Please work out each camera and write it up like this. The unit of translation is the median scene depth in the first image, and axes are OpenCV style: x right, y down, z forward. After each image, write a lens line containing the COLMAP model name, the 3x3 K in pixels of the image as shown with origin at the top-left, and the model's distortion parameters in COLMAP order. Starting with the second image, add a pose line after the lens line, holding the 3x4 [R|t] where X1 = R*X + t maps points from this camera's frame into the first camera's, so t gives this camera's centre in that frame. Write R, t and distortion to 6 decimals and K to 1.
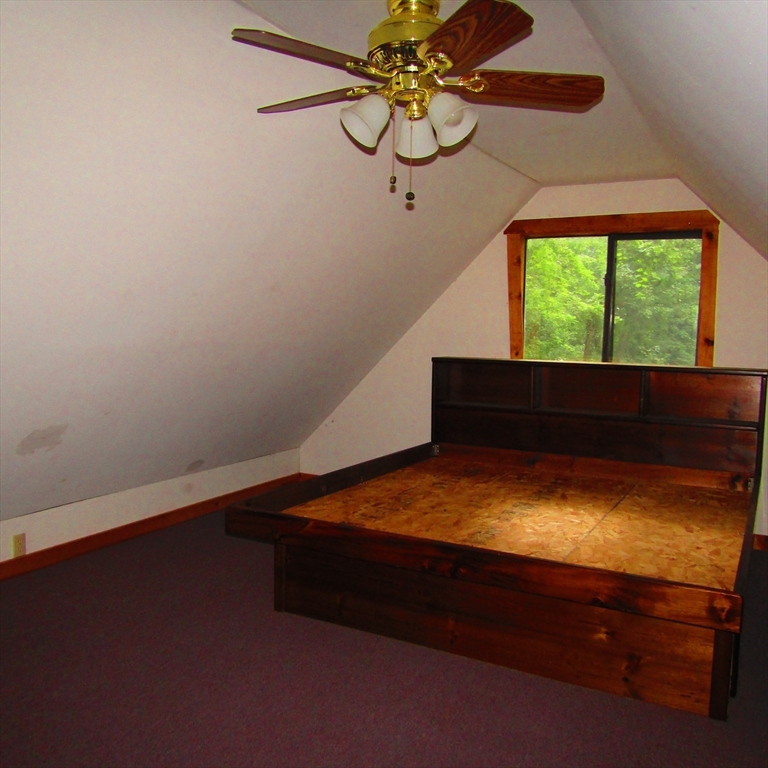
lens RADIAL K [[733.5, 0, 384.0], [0, 733.5, 384.0], [0, 0, 1]] dist [-0.010331, 0.013221]
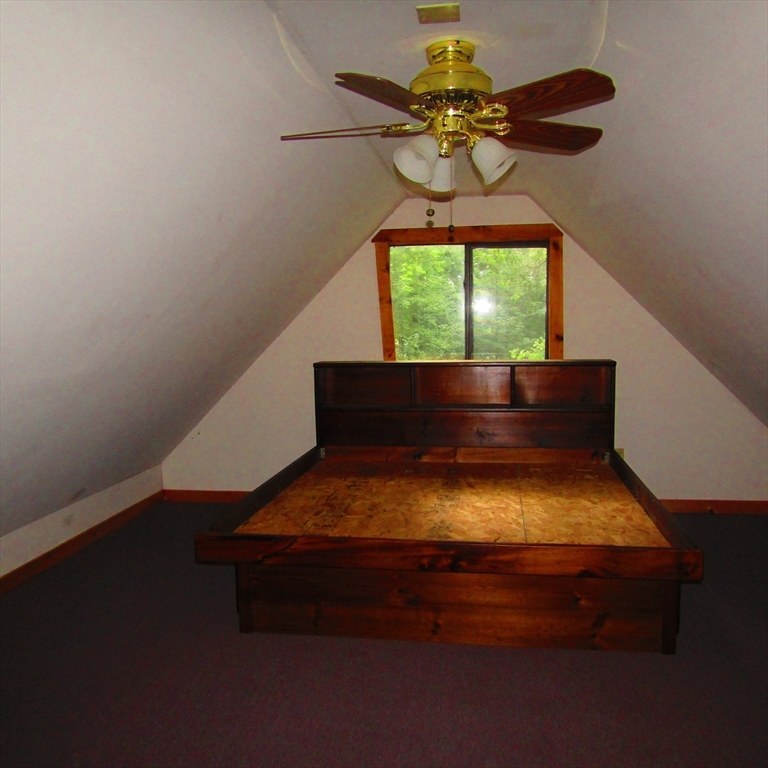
lens RADIAL K [[733.5, 0, 384.0], [0, 733.5, 384.0], [0, 0, 1]] dist [-0.010331, 0.013221]
pose [[0.940059, -0.063990, 0.334954, -0.249409], [0.060184, 0.997950, 0.021742, -0.031796], [-0.335659, -0.000280, 0.941984, 0.004713]]
